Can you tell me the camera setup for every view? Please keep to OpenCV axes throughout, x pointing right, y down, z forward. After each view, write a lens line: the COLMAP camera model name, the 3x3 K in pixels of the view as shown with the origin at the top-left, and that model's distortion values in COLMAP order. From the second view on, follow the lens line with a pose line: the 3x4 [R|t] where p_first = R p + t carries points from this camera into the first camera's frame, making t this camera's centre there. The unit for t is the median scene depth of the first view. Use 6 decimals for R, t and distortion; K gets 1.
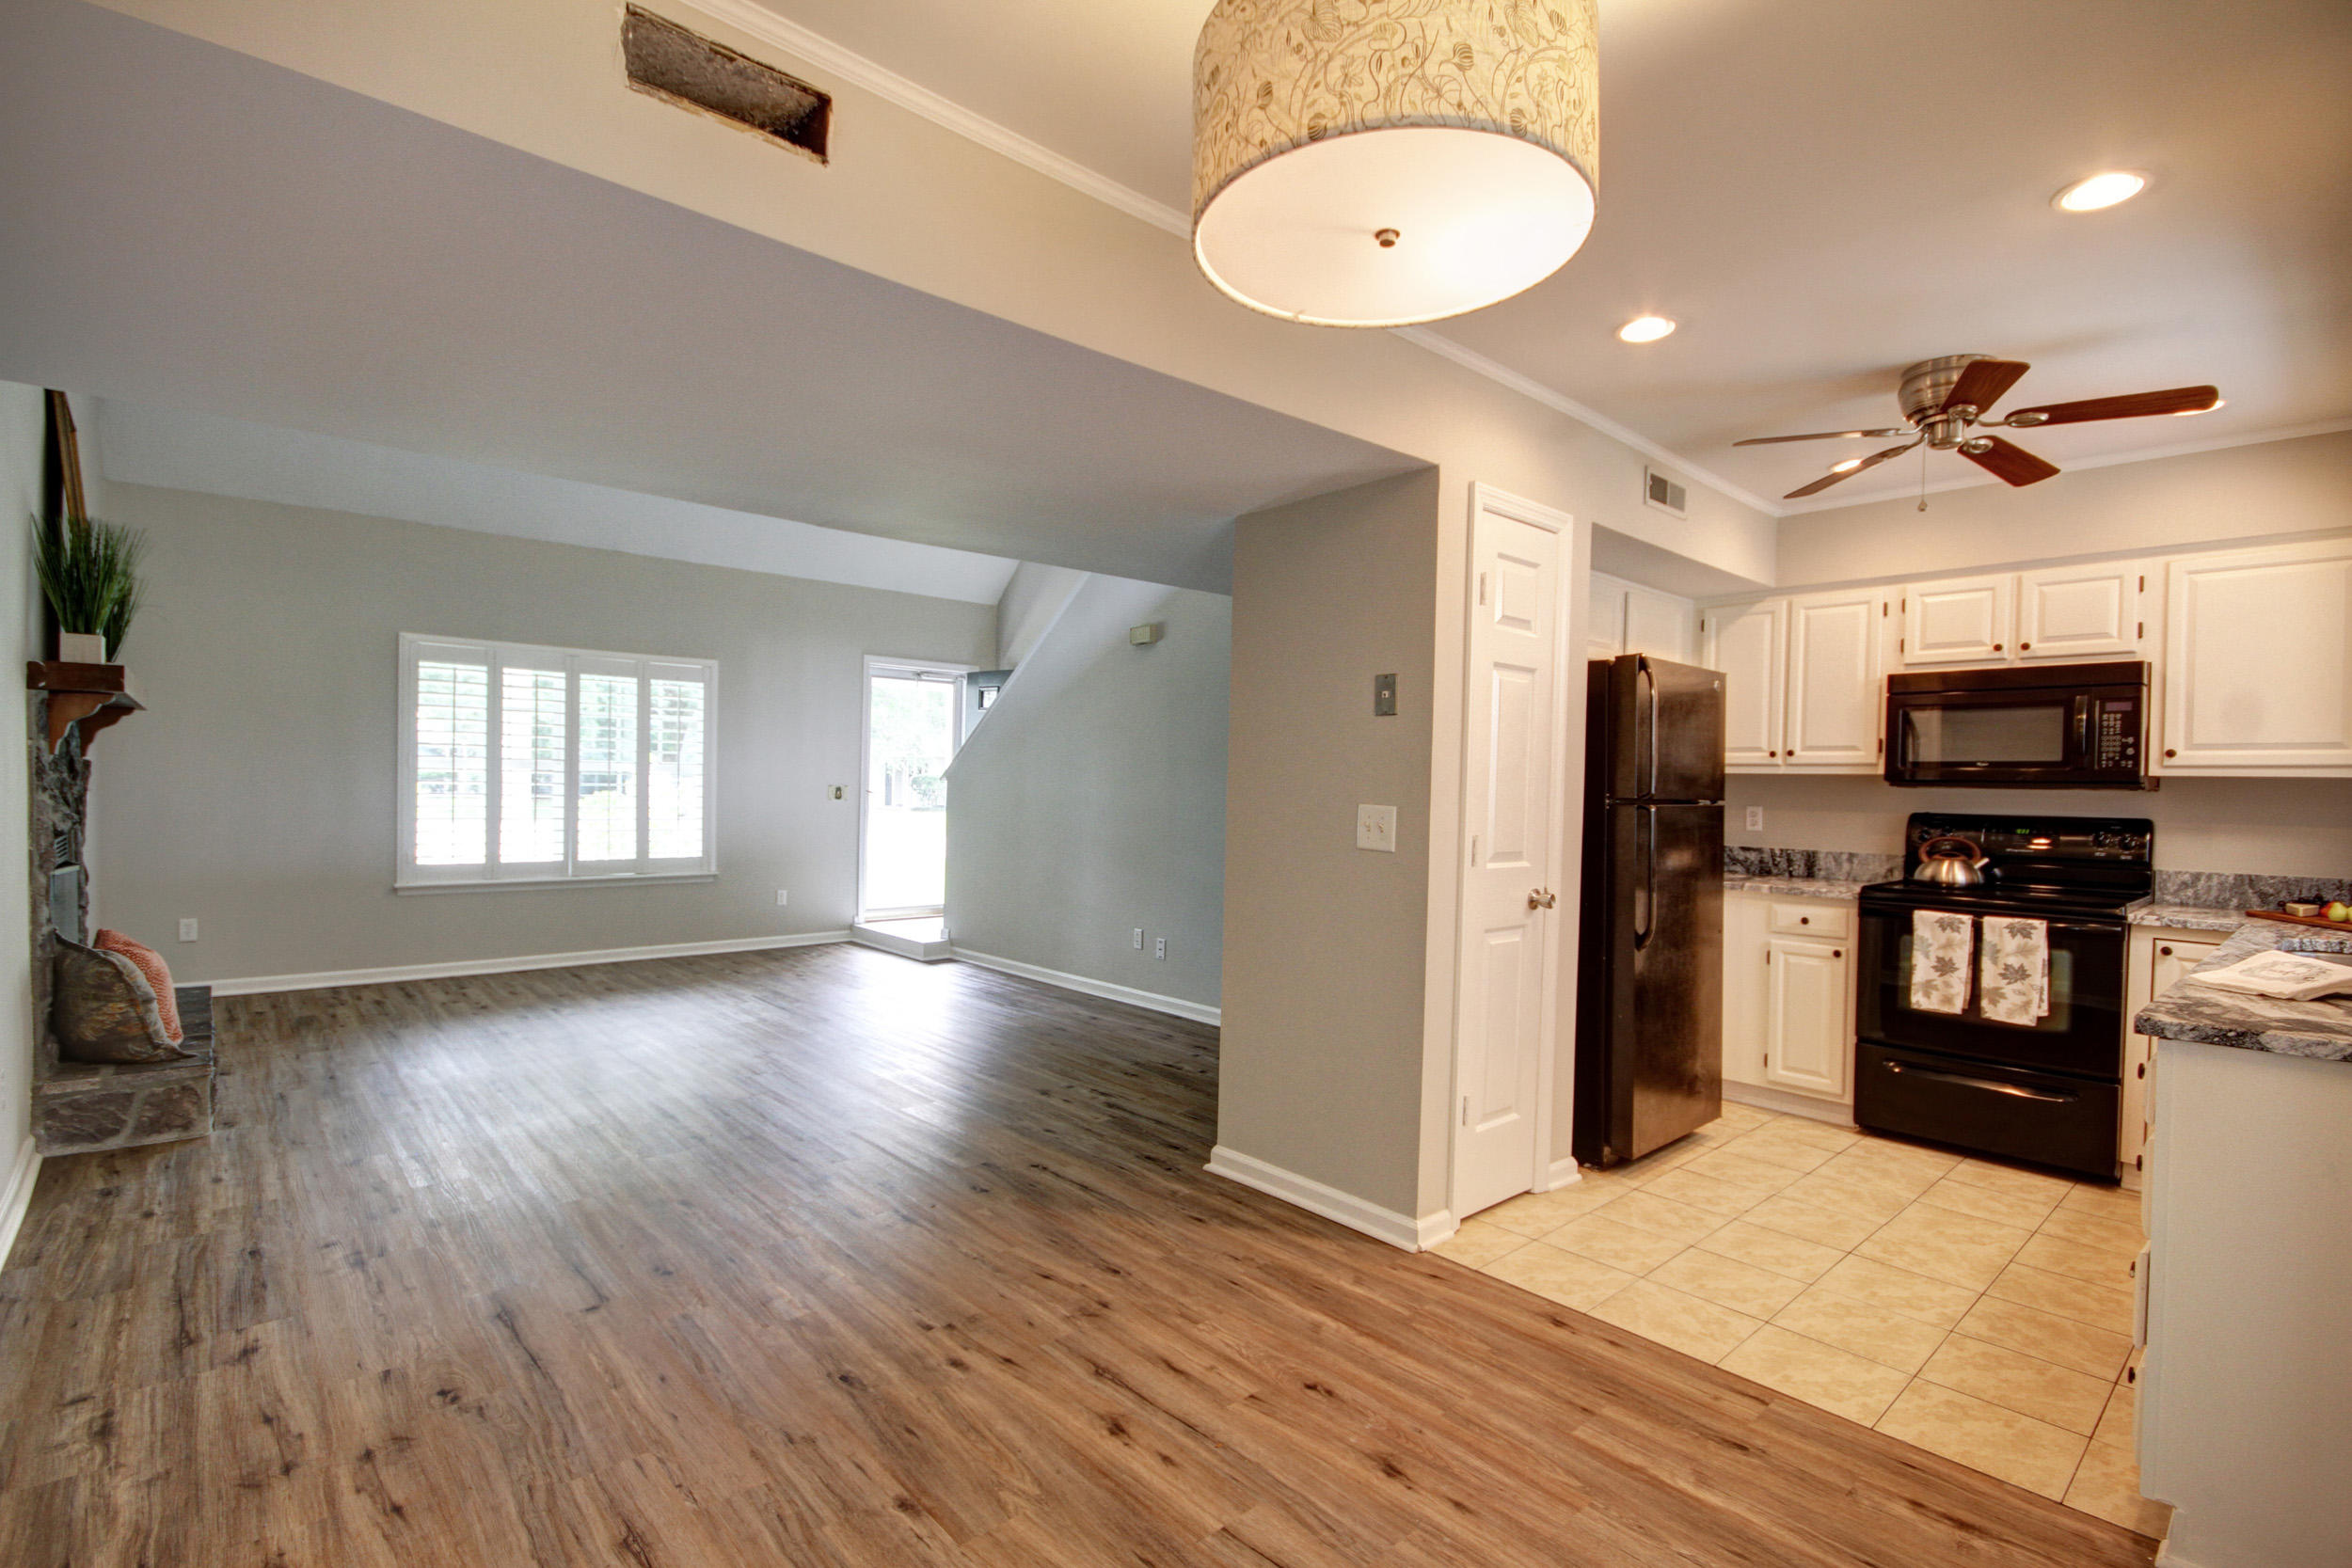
lens RADIAL K [[1105.7, 0, 1162.6], [0, 1105.7, 802.3], [0, 0, 1]] dist [0.009617, -0.010381]
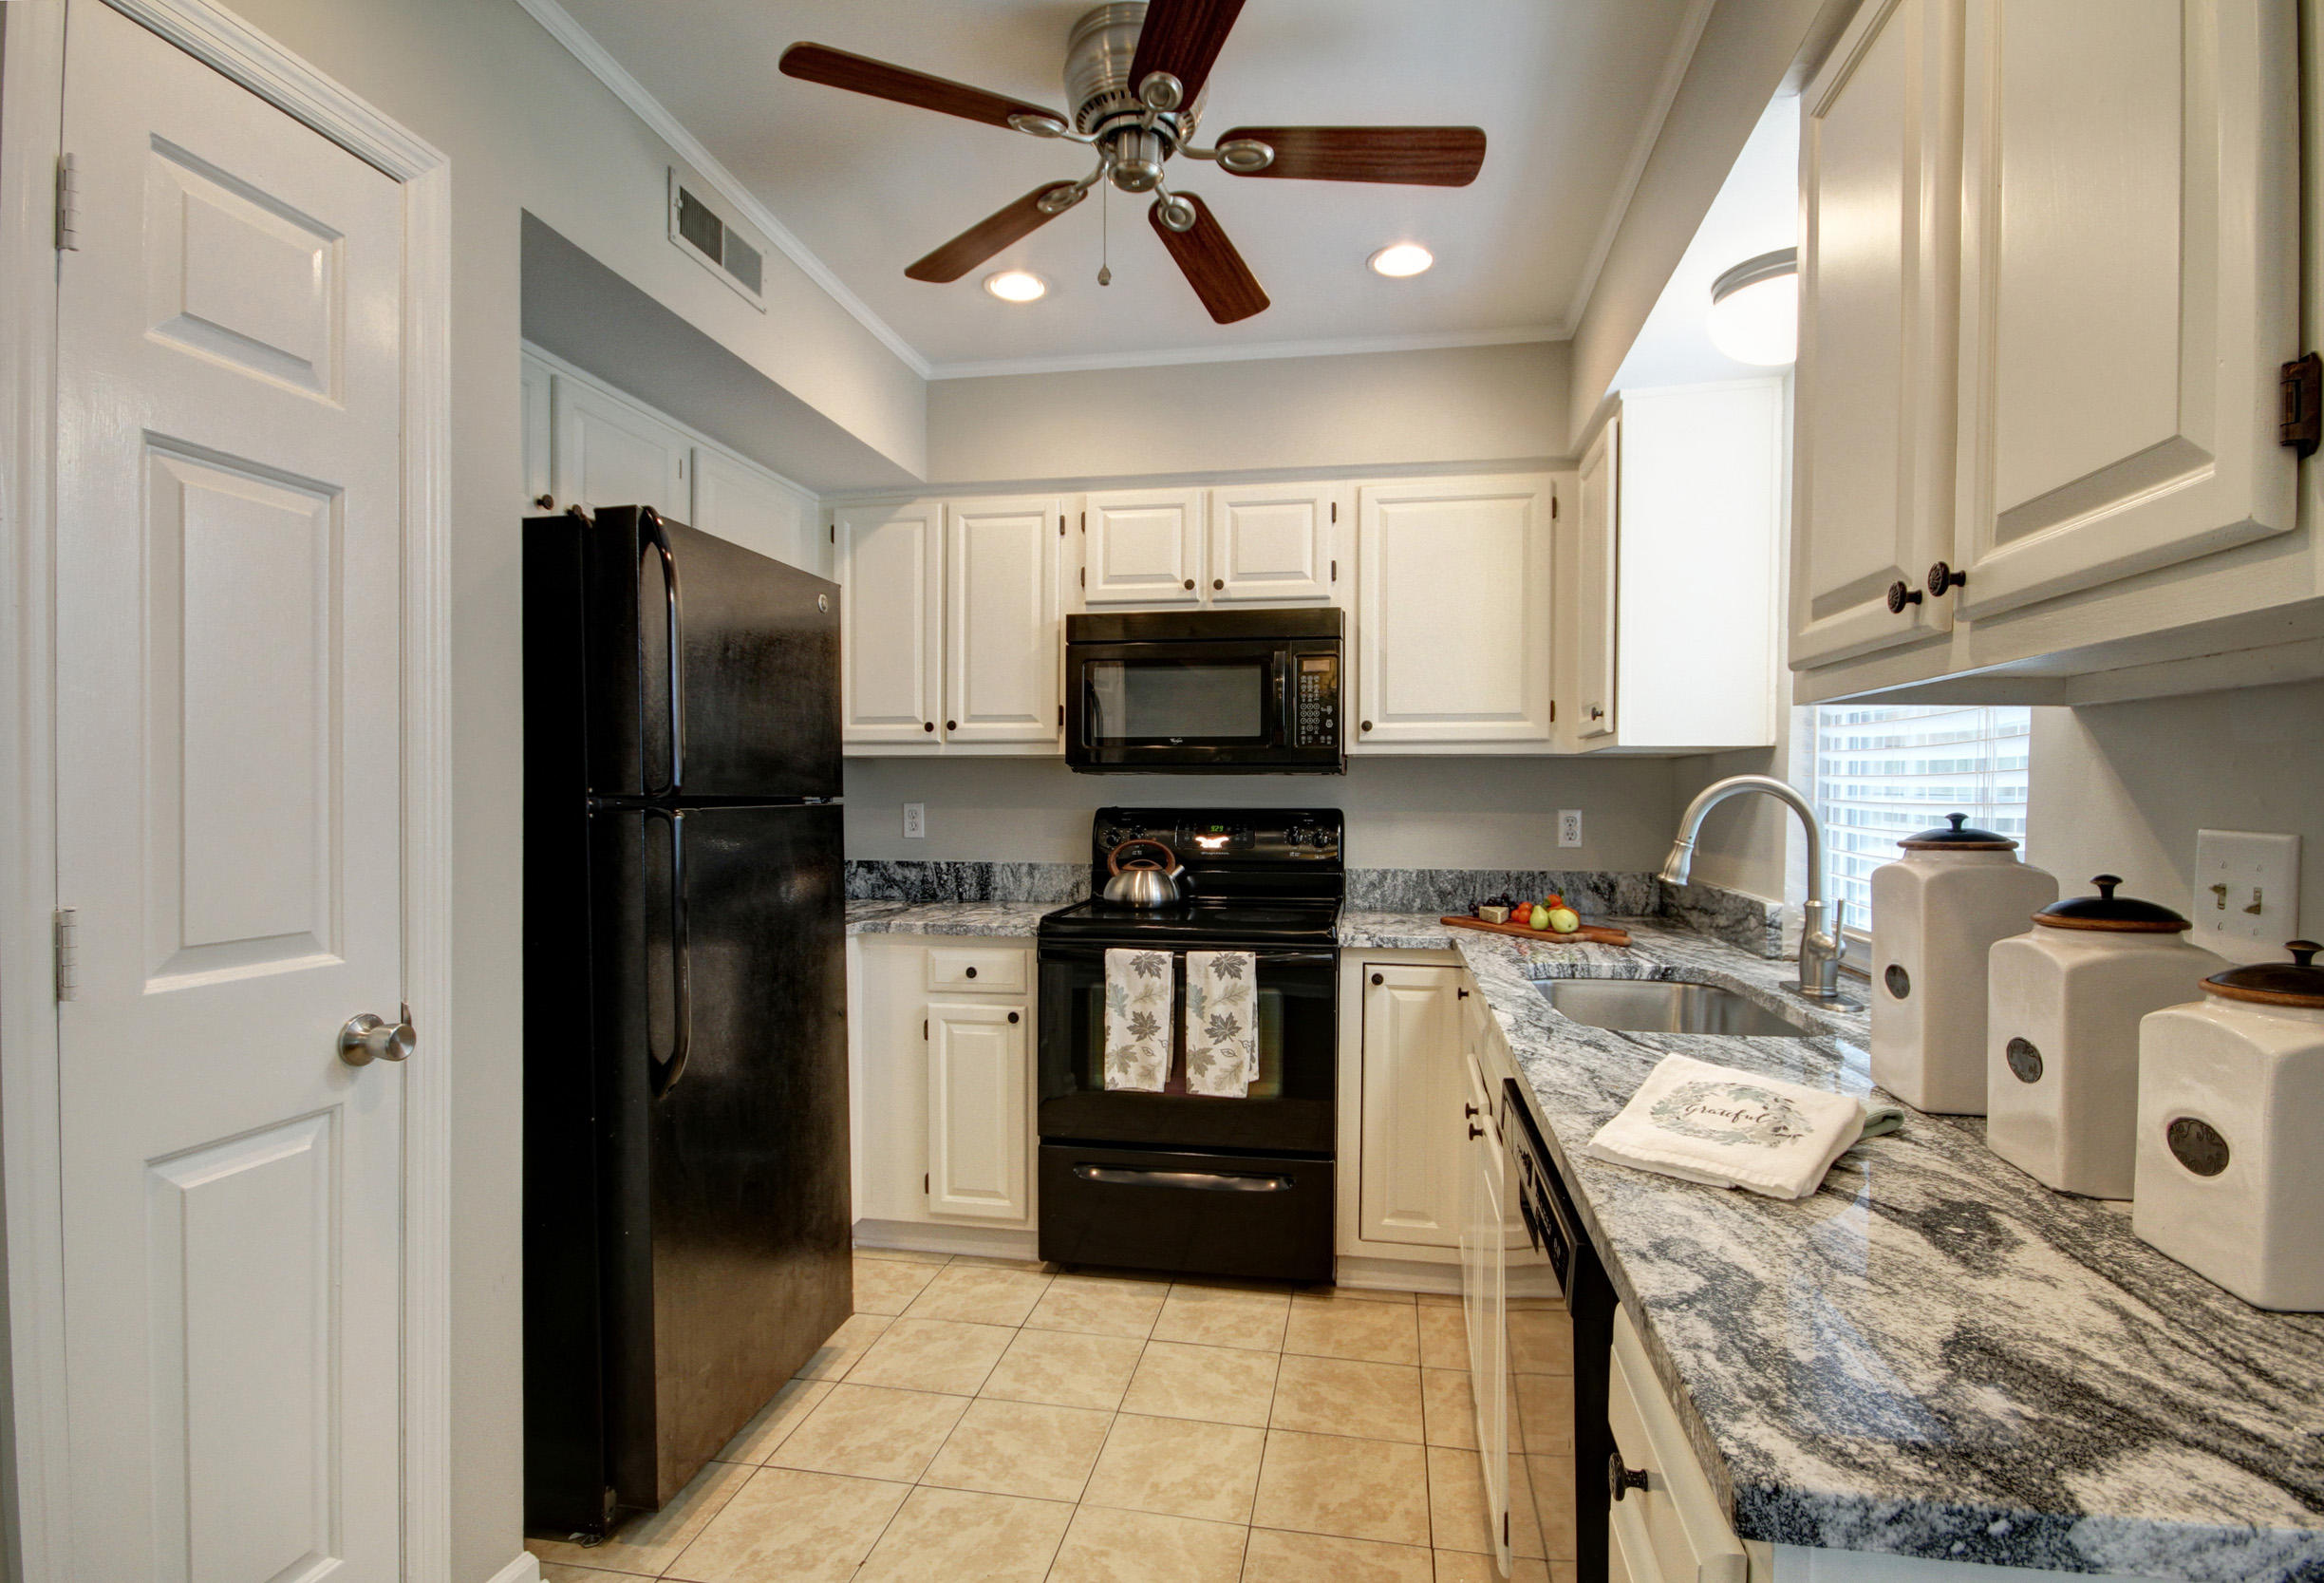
lens RADIAL K [[1161.7, 0, 1163.4], [0, 1161.7, 799.5], [0, 0, 1]] dist [0.002626, 0.002074]
pose [[0.794299, -0.022239, 0.607120, 0.268738], [0.022869, 0.999716, 0.006701, -0.000150], [-0.607096, 0.008561, 0.794582, 0.401357]]
